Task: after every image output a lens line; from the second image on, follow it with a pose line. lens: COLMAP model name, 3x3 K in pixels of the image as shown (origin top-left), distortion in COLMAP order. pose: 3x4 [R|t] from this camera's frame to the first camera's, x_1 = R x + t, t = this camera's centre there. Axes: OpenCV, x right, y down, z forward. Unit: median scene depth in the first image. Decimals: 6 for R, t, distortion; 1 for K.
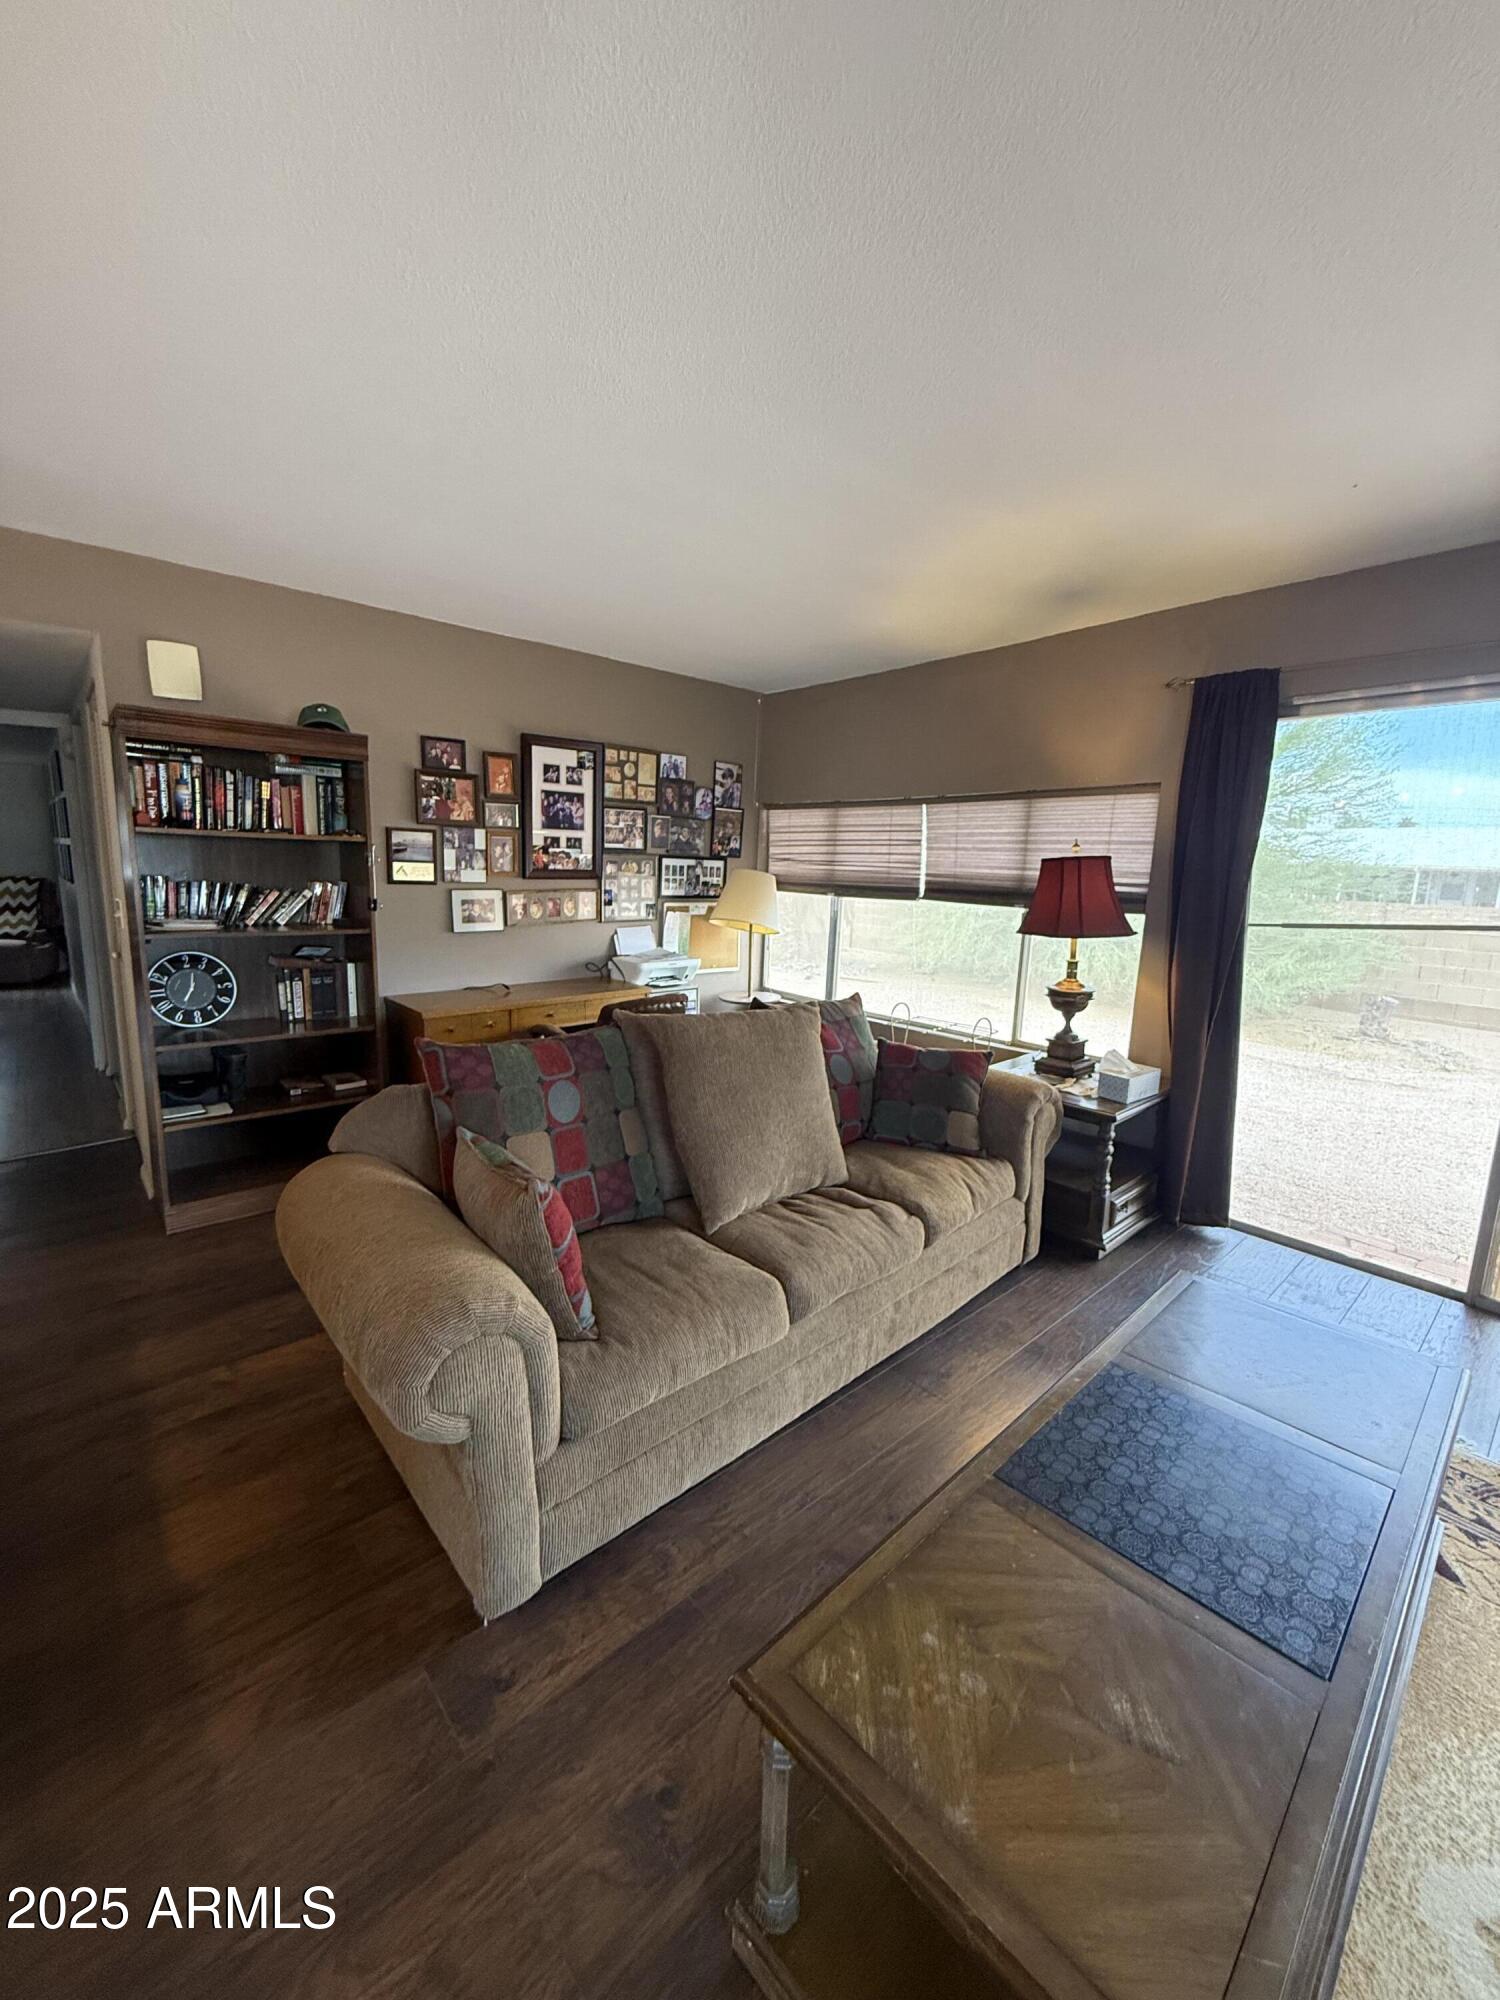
lens RADIAL K [[800.3, 0, 750.4], [0, 800.3, 995.2], [0, 0, 1]] dist [0.000093, 0.000131]
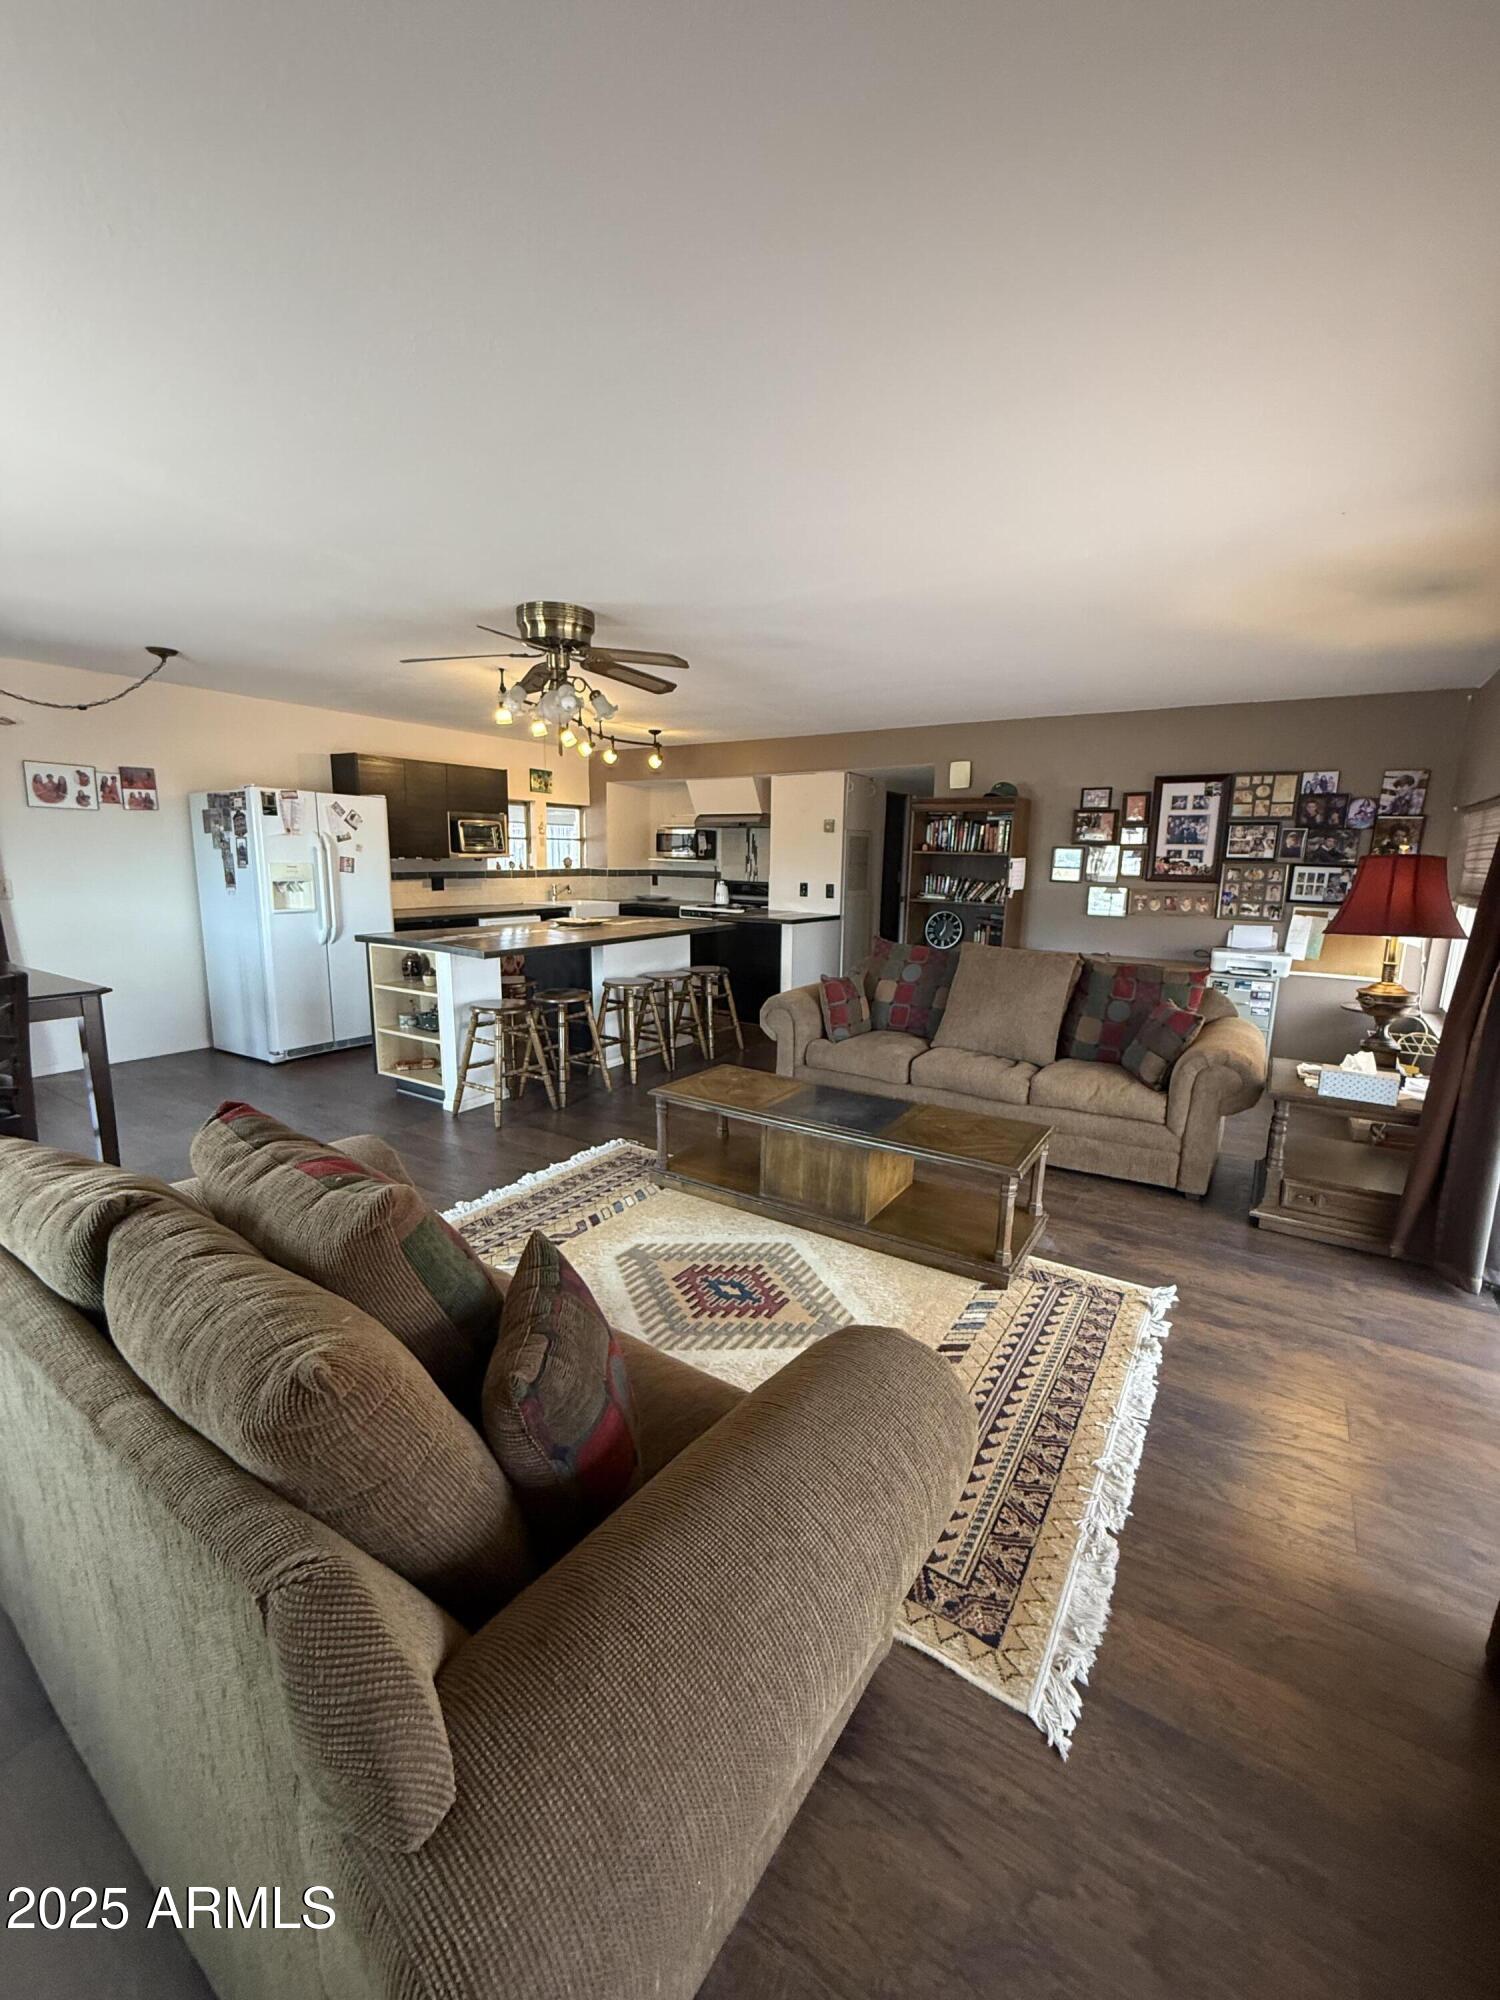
lens RADIAL K [[800.3, 0, 750.4], [0, 800.3, 995.2], [0, 0, 1]] dist [0.000093, 0.000131]
pose [[0.248678, 0.146433, -0.957453, 0.861564], [-0.173911, 0.979192, 0.104588, 0.020554], [0.952845, 0.140503, 0.268970, 0.007822]]
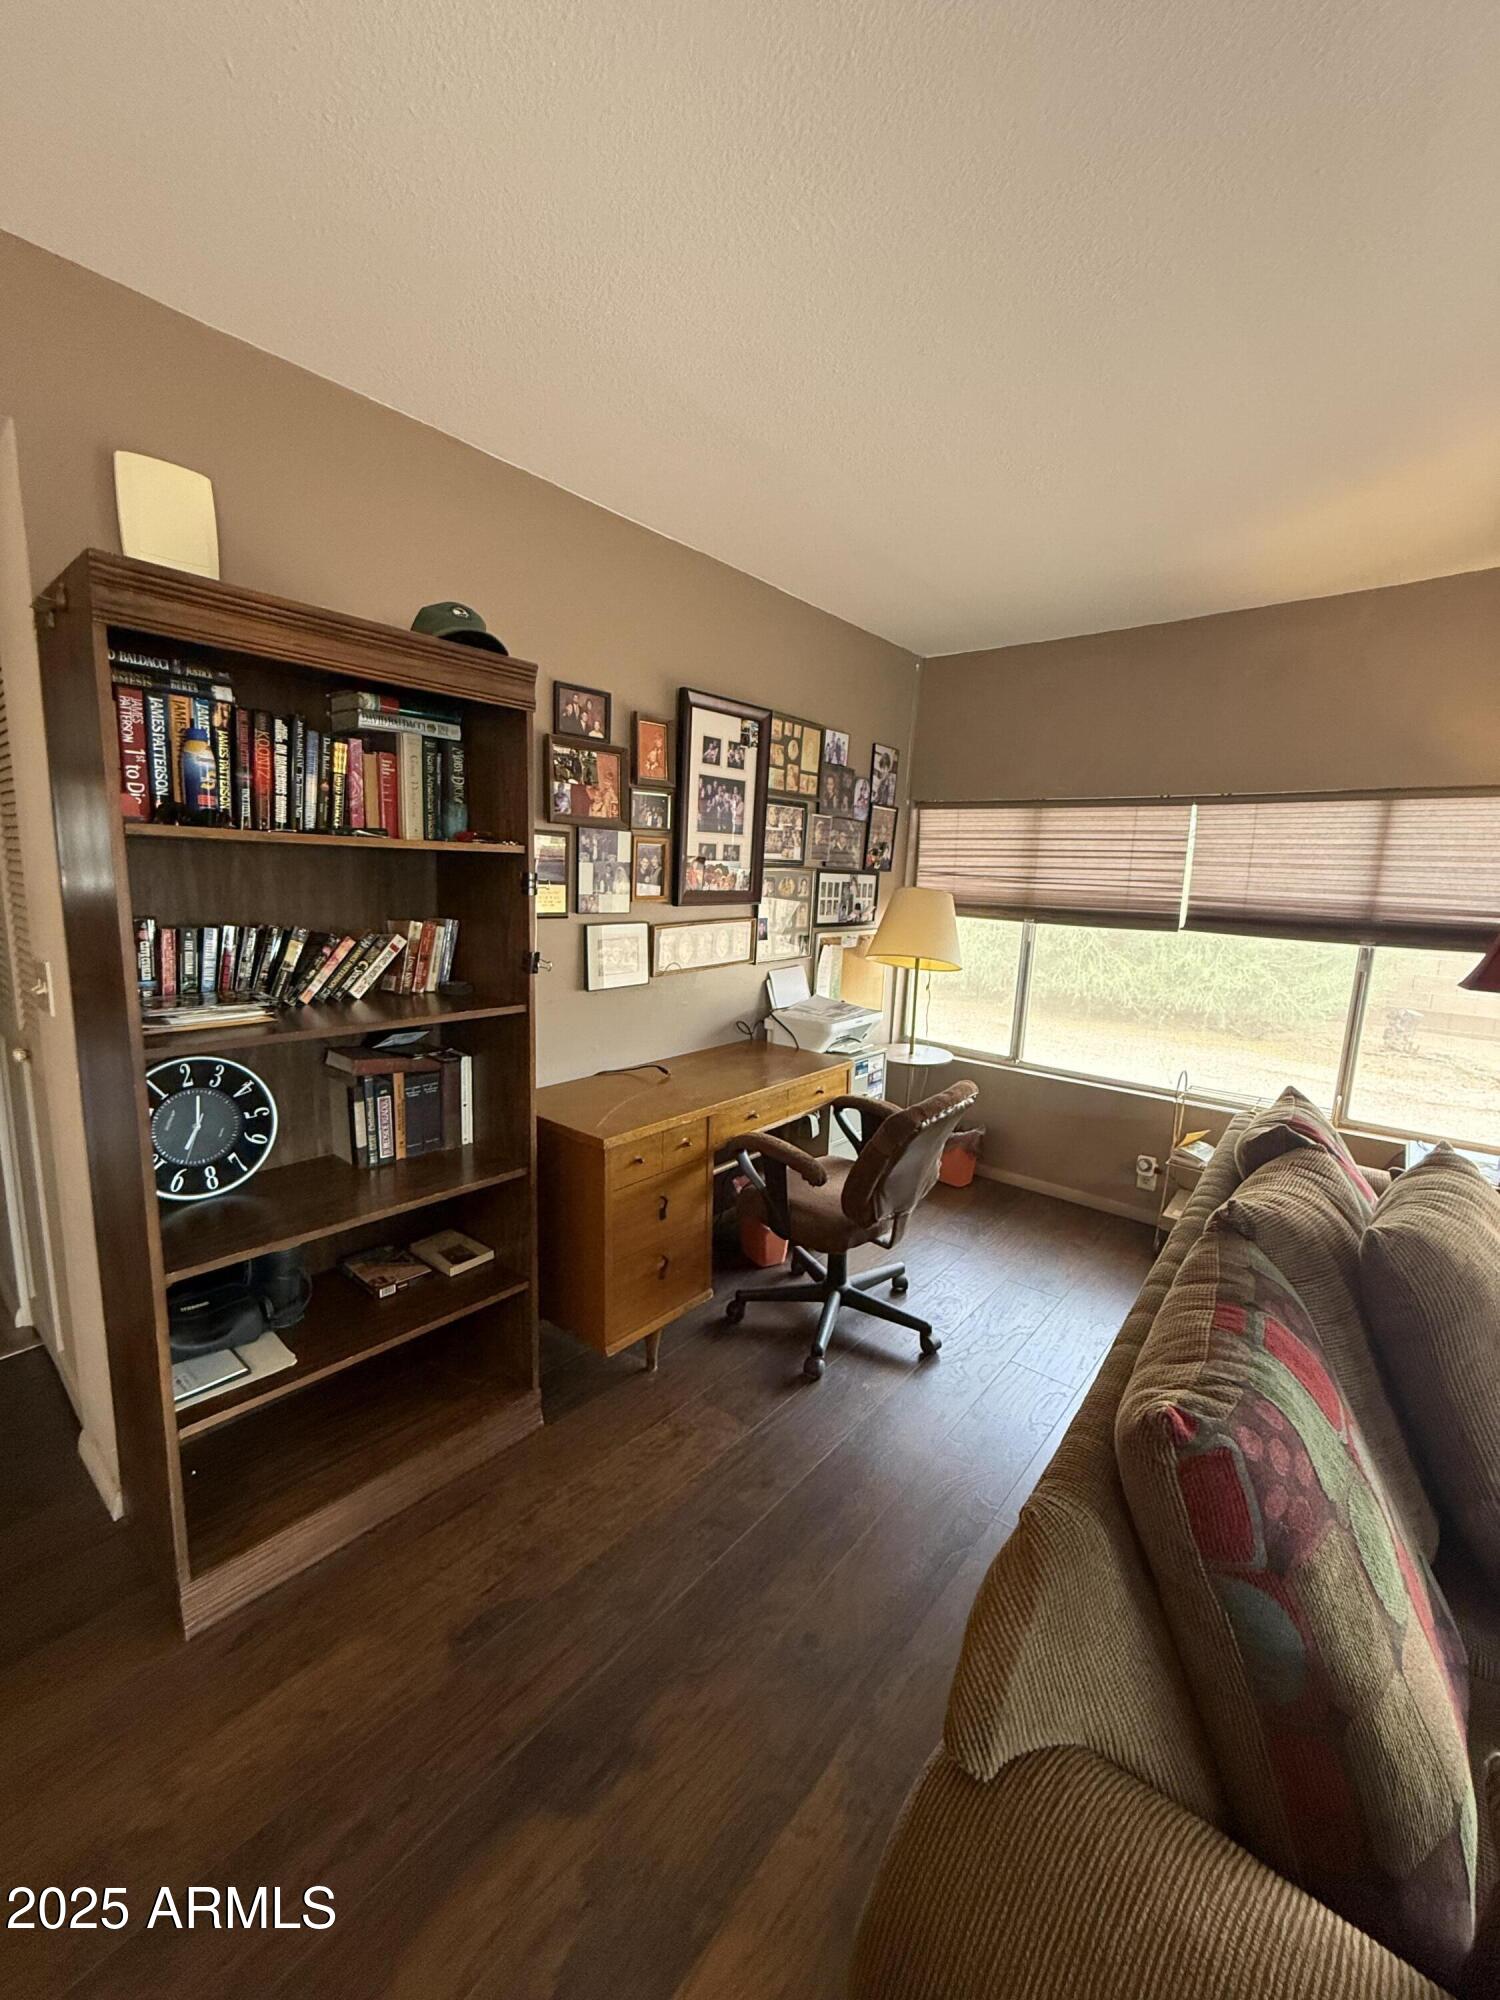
lens RADIAL K [[800.3, 0, 750.4], [0, 800.3, 995.2], [0, 0, 1]] dist [0.000093, 0.000131]
pose [[0.988900, -0.018699, 0.147404, -0.308097], [0.018845, 0.999822, 0.000407, -0.066625], [-0.147385, 0.002376, 0.989076, 0.312379]]
